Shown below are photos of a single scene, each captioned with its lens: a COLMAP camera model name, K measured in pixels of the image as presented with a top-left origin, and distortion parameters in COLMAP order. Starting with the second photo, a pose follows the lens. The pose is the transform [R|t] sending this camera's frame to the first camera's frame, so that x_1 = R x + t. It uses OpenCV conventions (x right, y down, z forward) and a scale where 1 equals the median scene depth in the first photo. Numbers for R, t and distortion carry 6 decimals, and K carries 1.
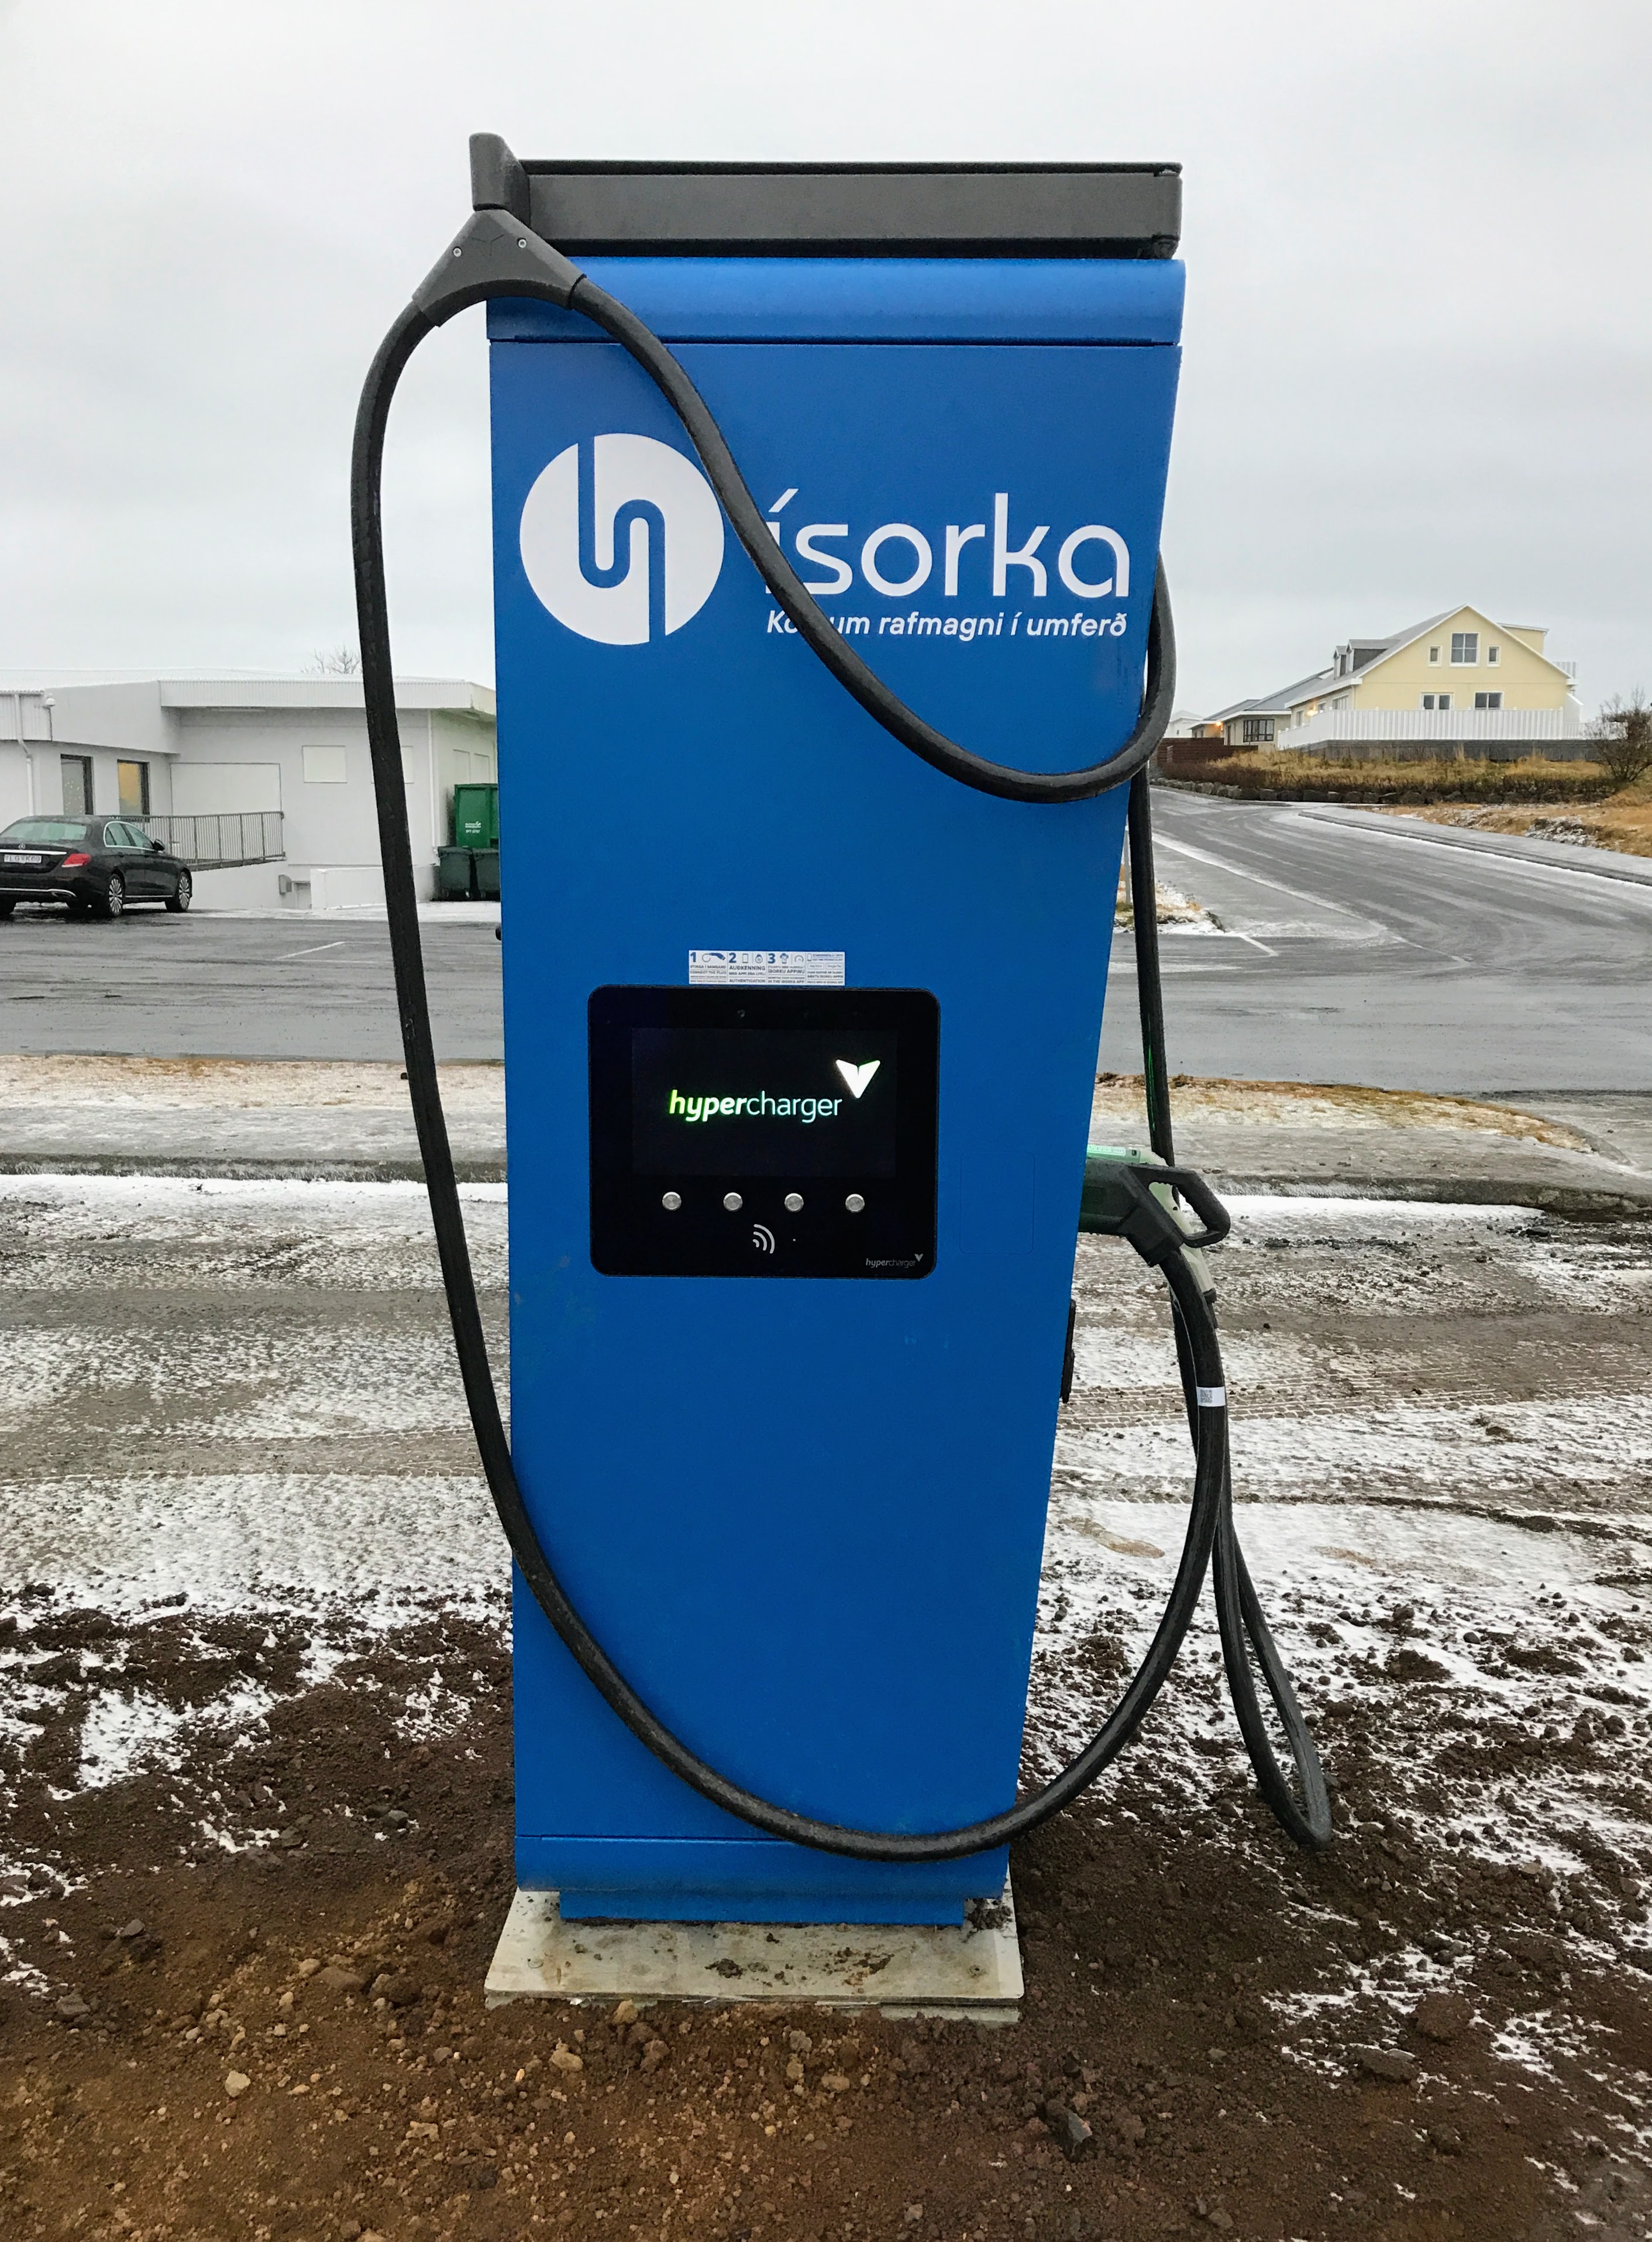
lens RADIAL K [[1949.7, 0, 828.8], [0, 1949.7, 1087.9], [0, 0, 1]] dist [0.038748, 0.001039]
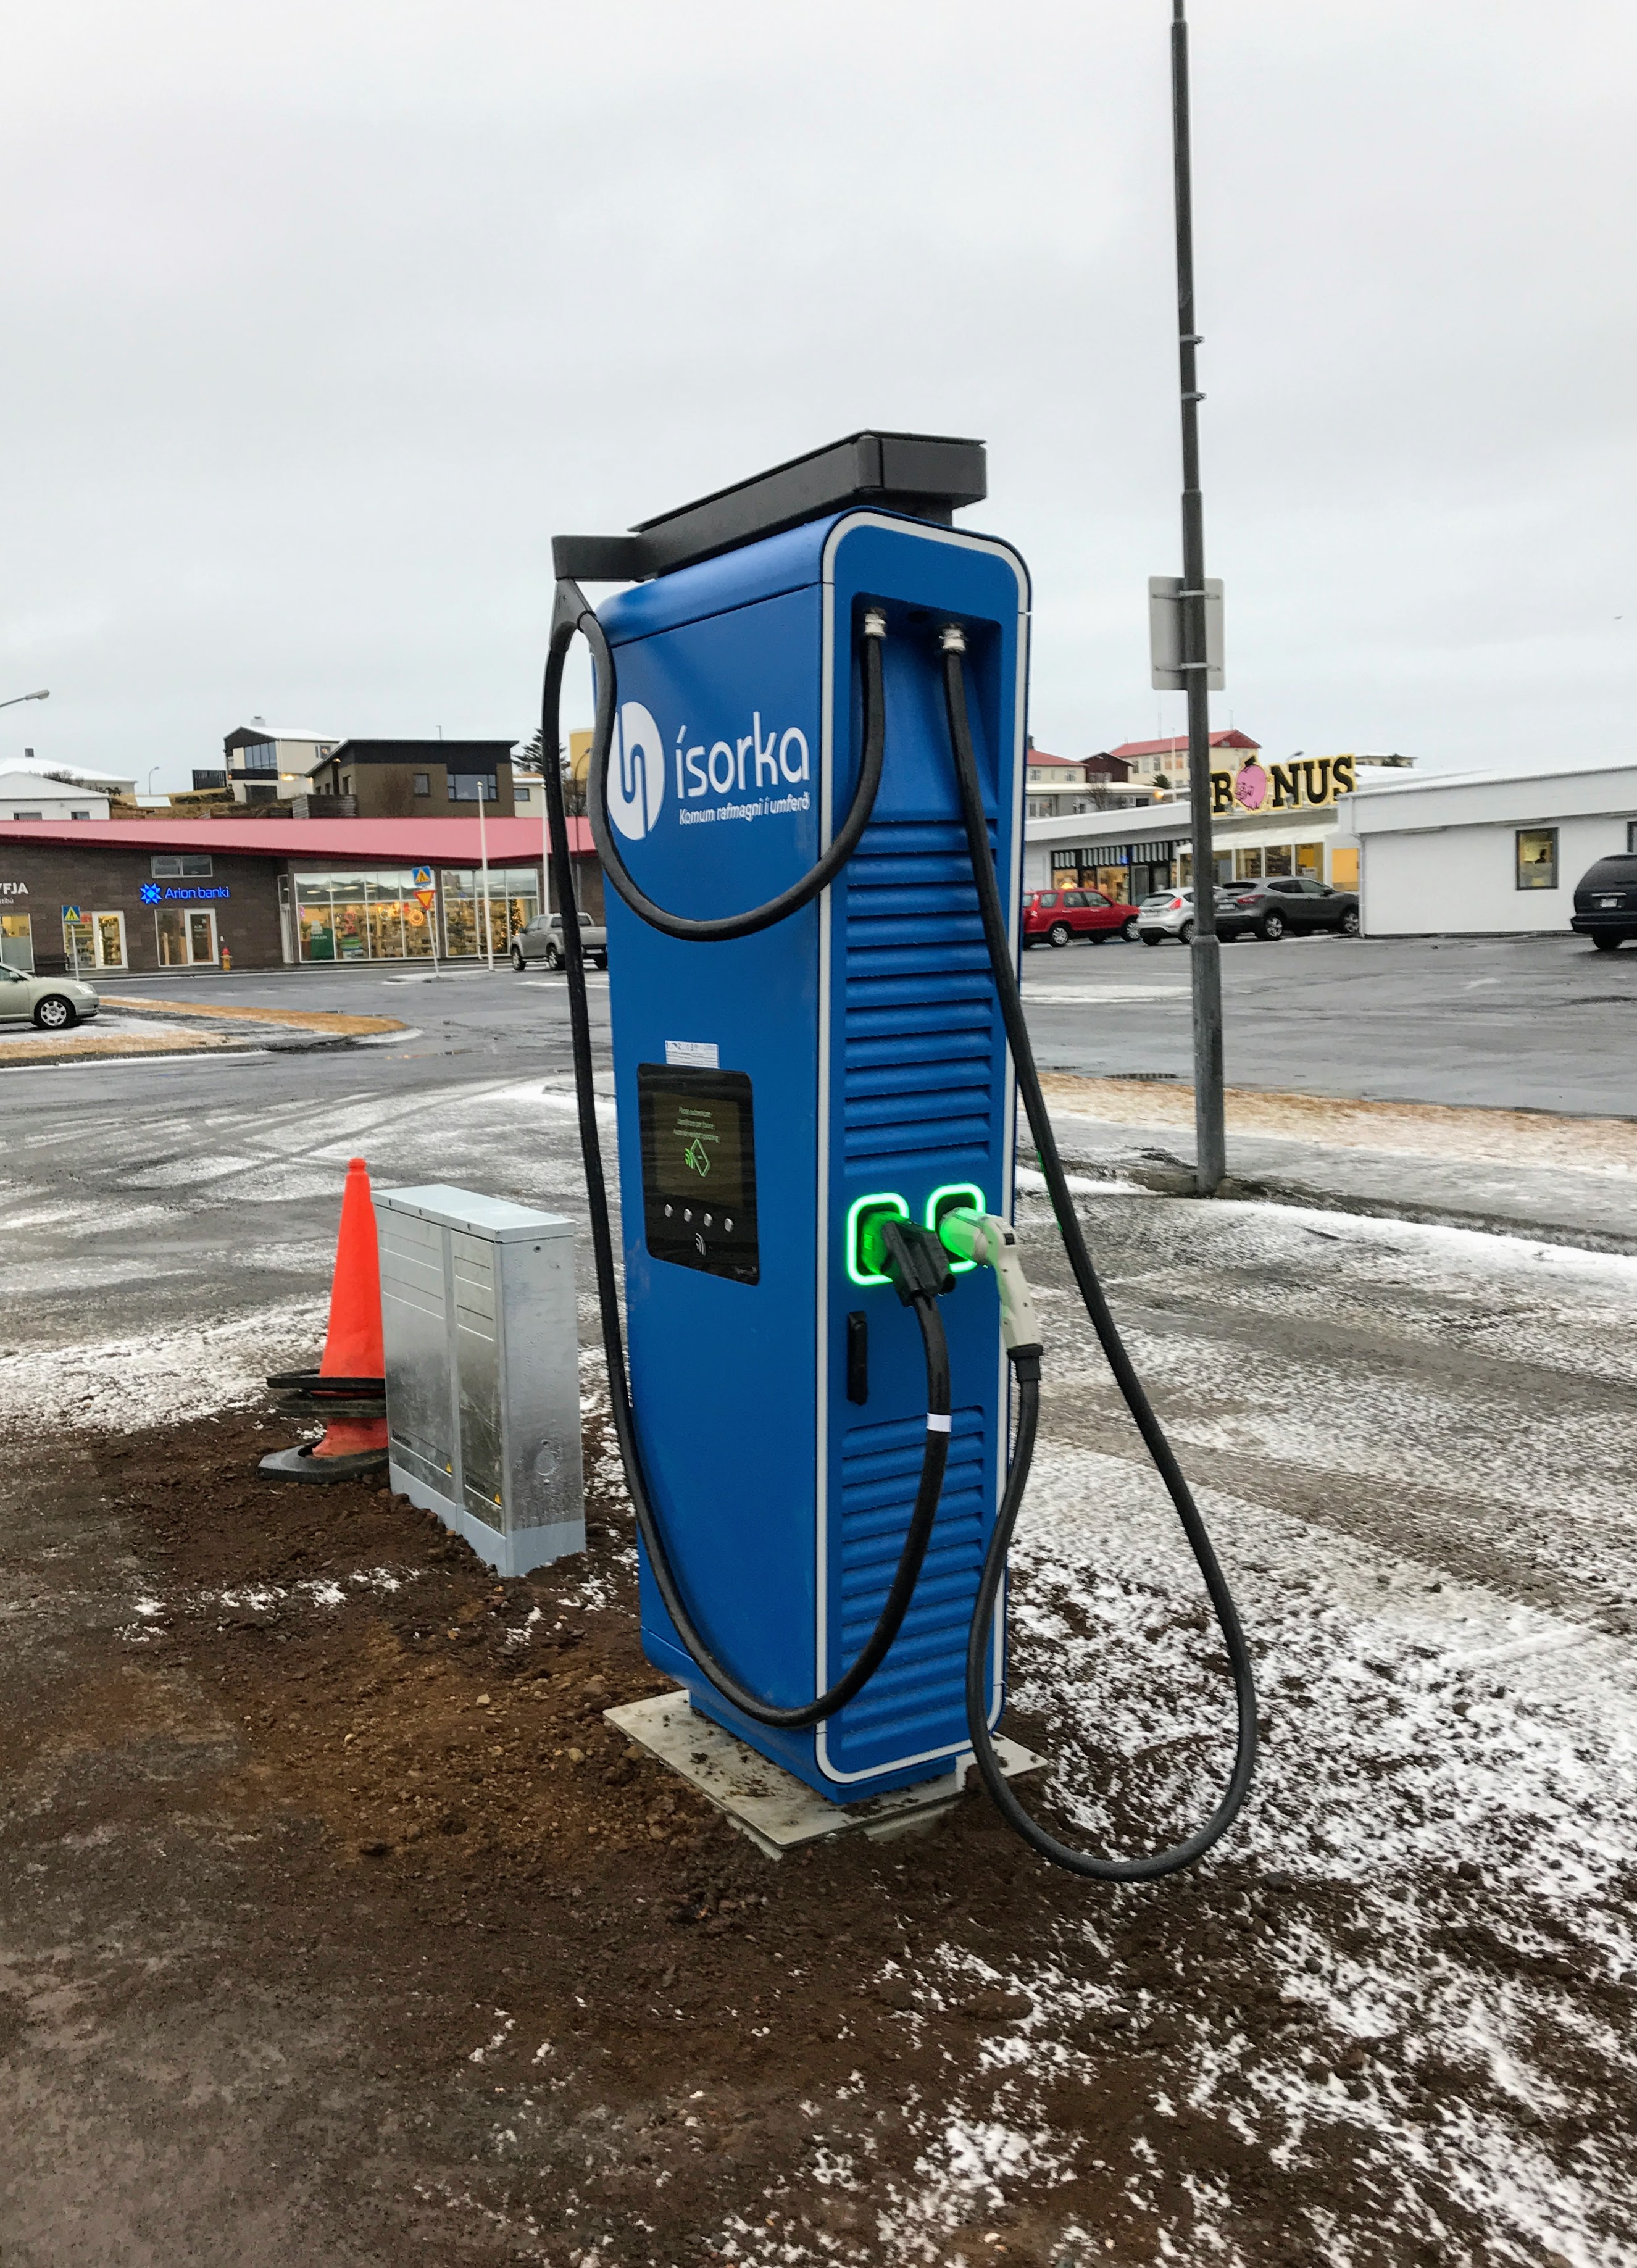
lens RADIAL K [[2142.1, 0, 818.5], [0, 2142.1, 1134.0], [0, 0, 1]] dist [0.040787, 0.006260]
pose [[0.493989, 0.060734, -0.867344, 1.315131], [-0.069561, 0.997120, 0.030203, -0.054447], [0.866681, 0.045414, 0.496792, 0.284529]]
